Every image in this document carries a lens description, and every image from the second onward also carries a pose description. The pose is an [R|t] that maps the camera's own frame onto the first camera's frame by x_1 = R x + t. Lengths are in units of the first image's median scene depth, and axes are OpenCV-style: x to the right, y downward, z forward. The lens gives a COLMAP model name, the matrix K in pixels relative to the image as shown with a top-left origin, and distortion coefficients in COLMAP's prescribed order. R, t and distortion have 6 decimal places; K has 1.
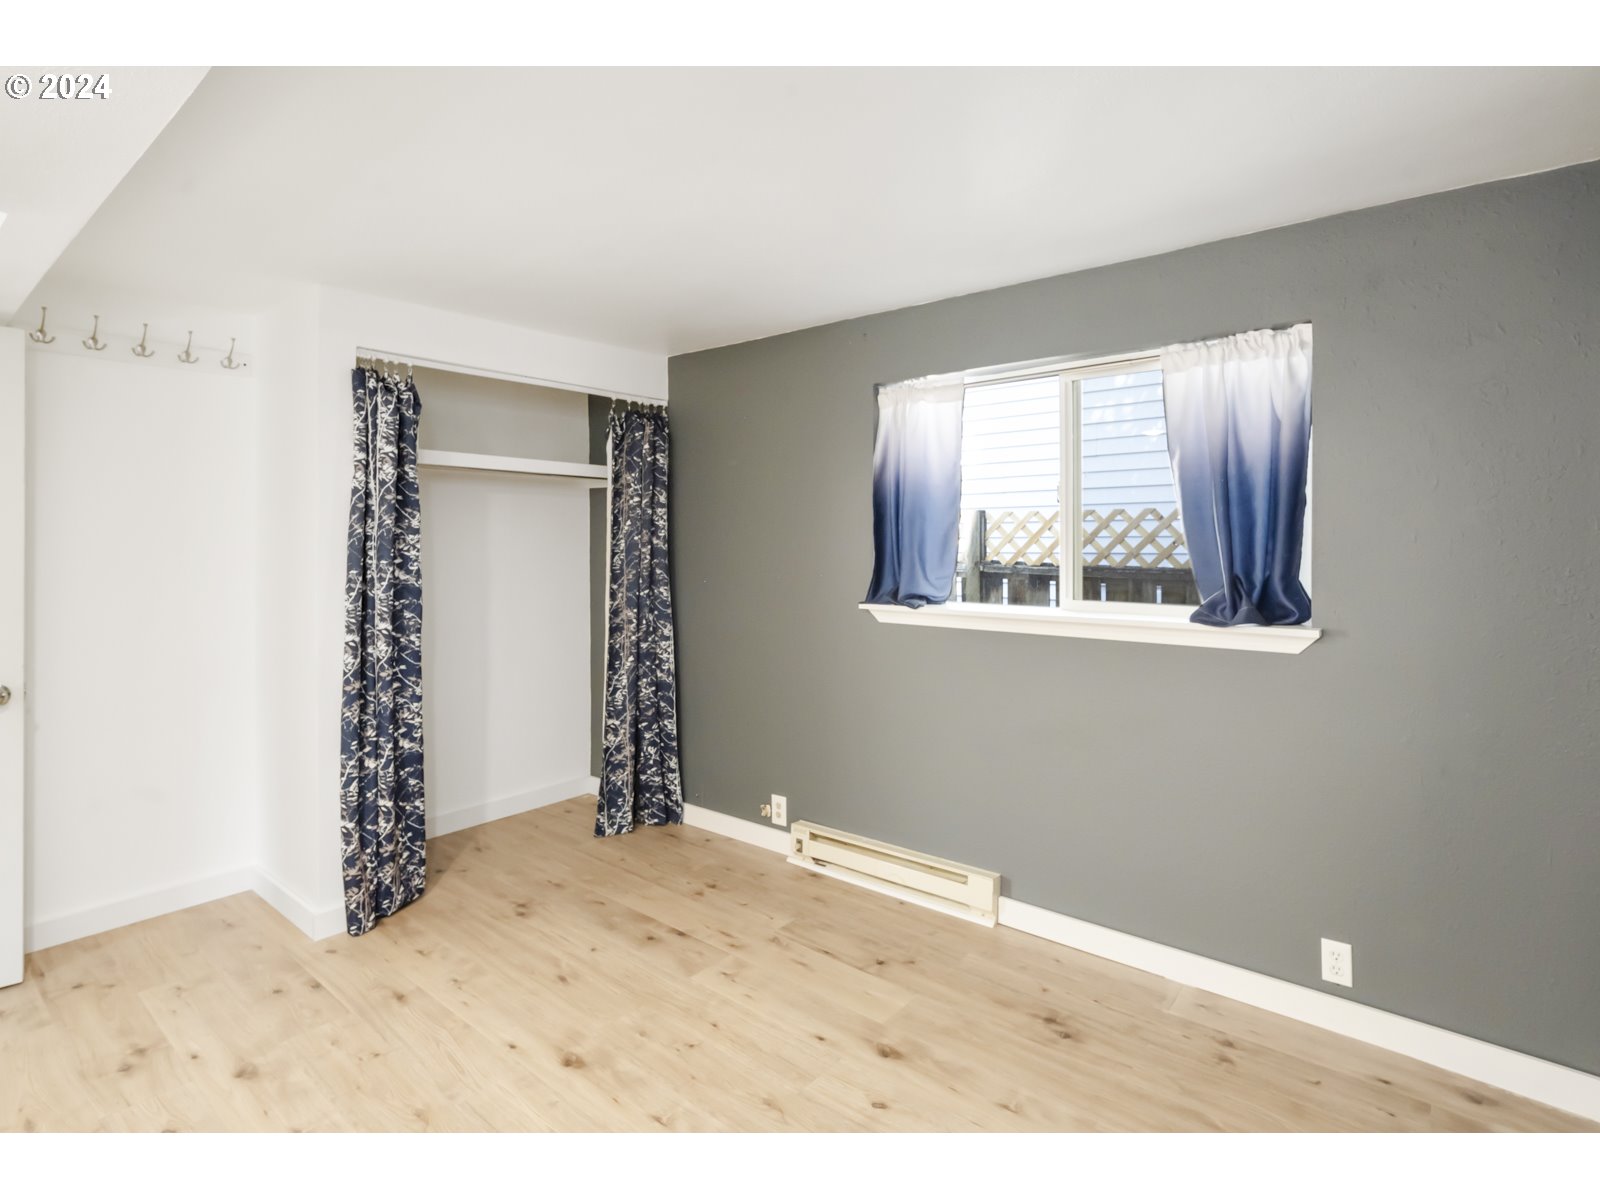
lens RADIAL K [[836.3, 0, 780.0], [0, 836.3, 547.3], [0, 0, 1]] dist [-0.003530, 0.007073]
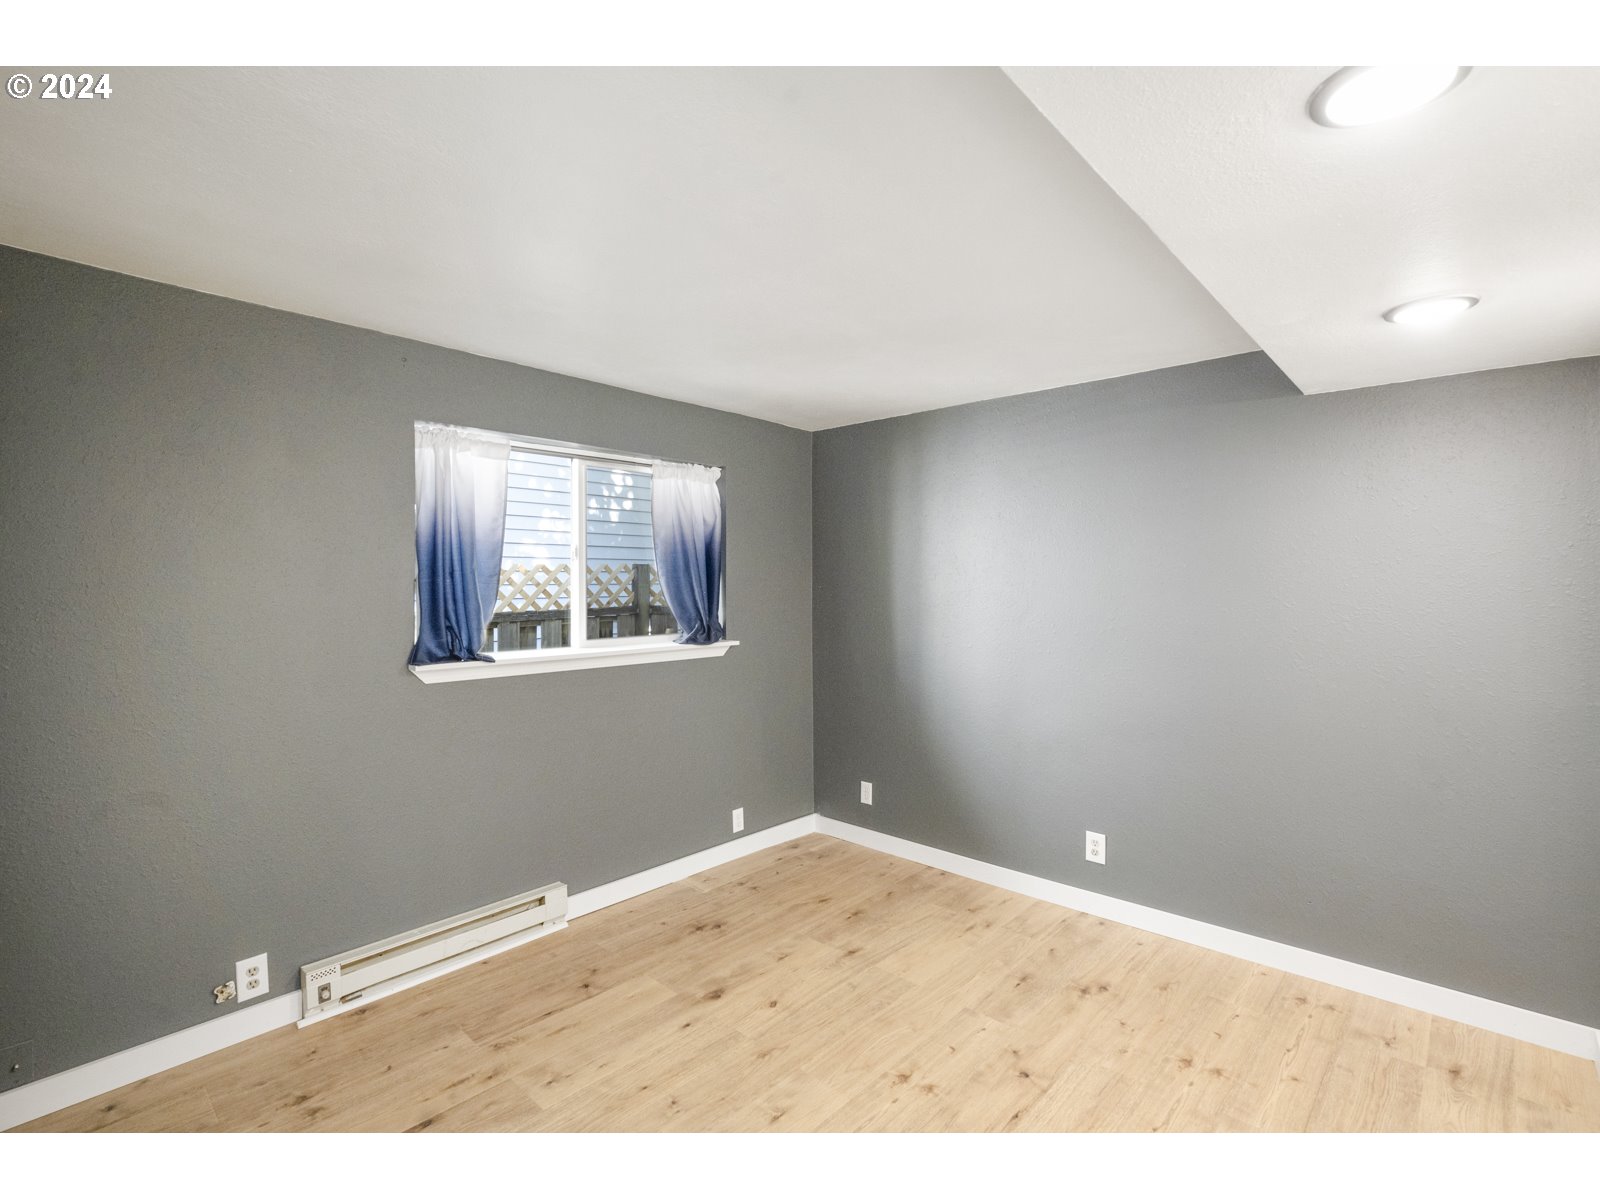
lens RADIAL K [[751.4, 0, 811.0], [0, 751.4, 599.6], [0, 0, 1]] dist [0.001421, 0.000585]
pose [[0.015886, -0.016920, 0.999731, -0.739947], [0.011726, 0.999791, 0.016735, -0.011736], [-0.999805, 0.011457, 0.016081, 0.610635]]
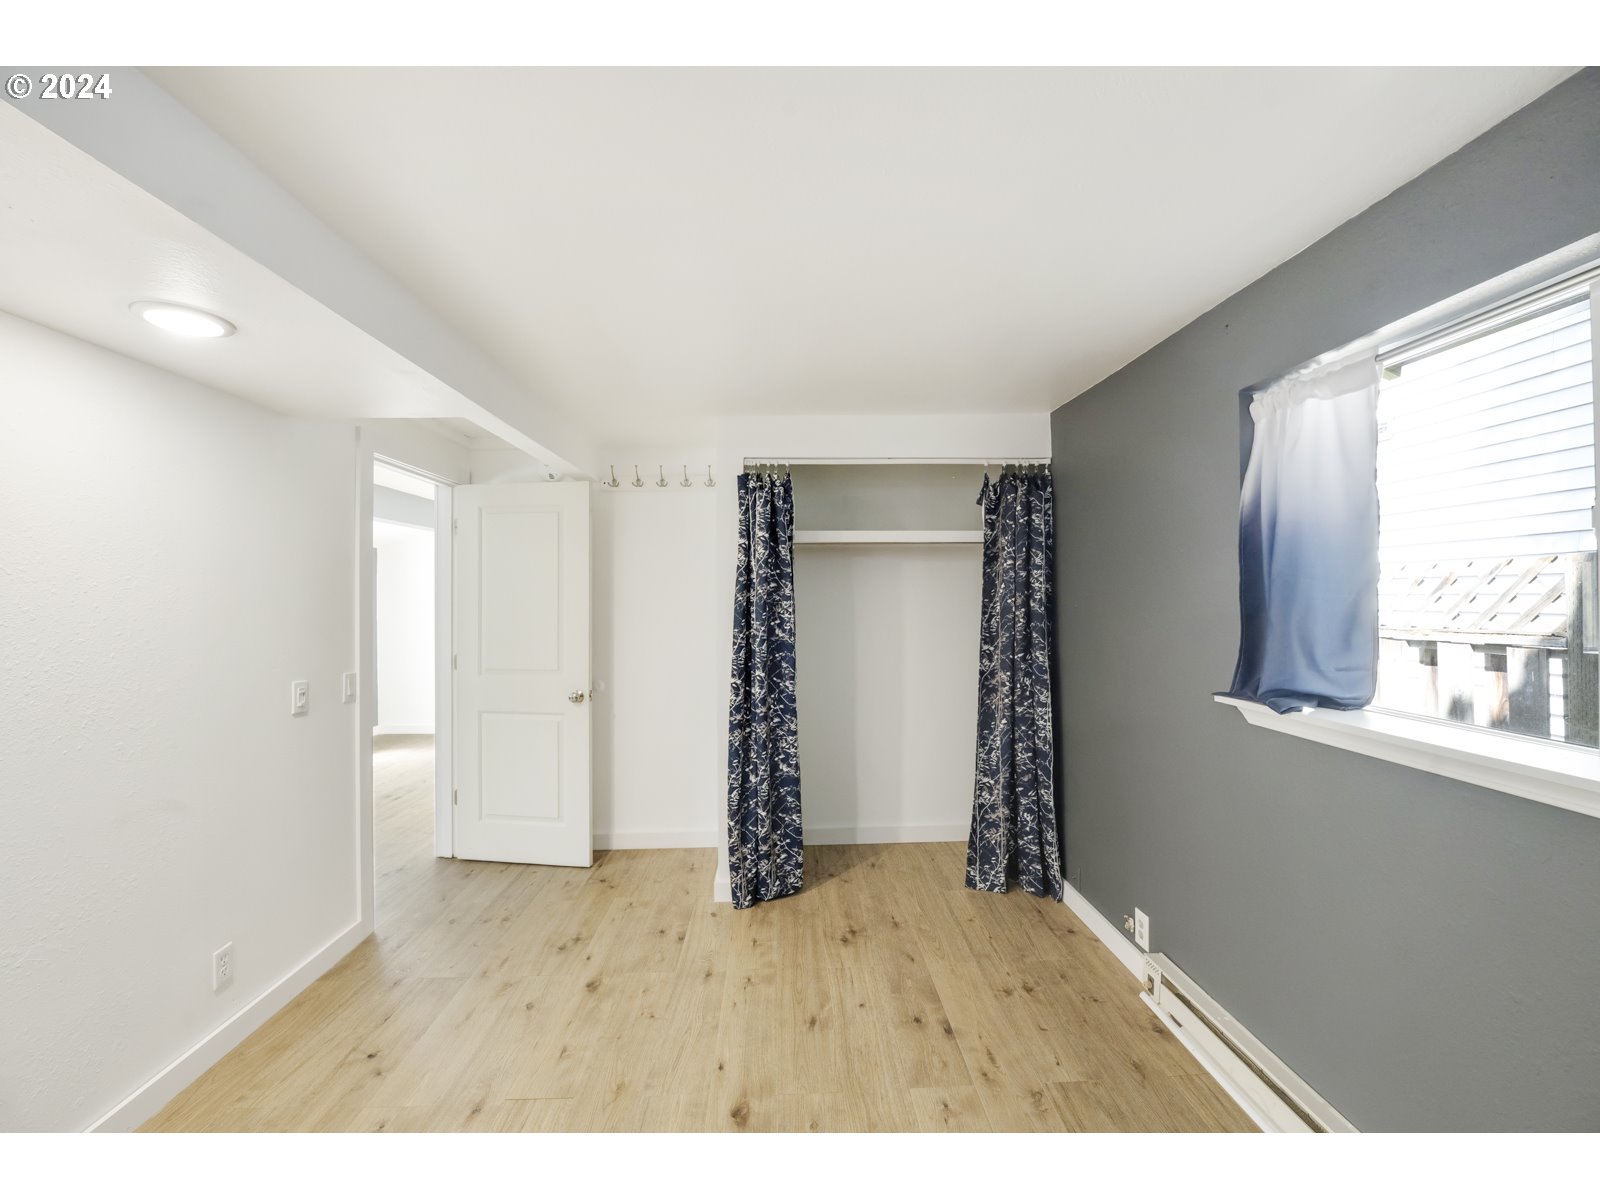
lens RADIAL K [[638.3, 0, 791.0], [0, 638.3, 597.3], [0, 0, 1]] dist [-0.013147, 0.001191]
pose [[0.670778, -0.003139, -0.741651, 0.276547], [0.003778, 0.999993, -0.000816, -0.020112], [0.741649, -0.002255, 0.670785, 0.378001]]
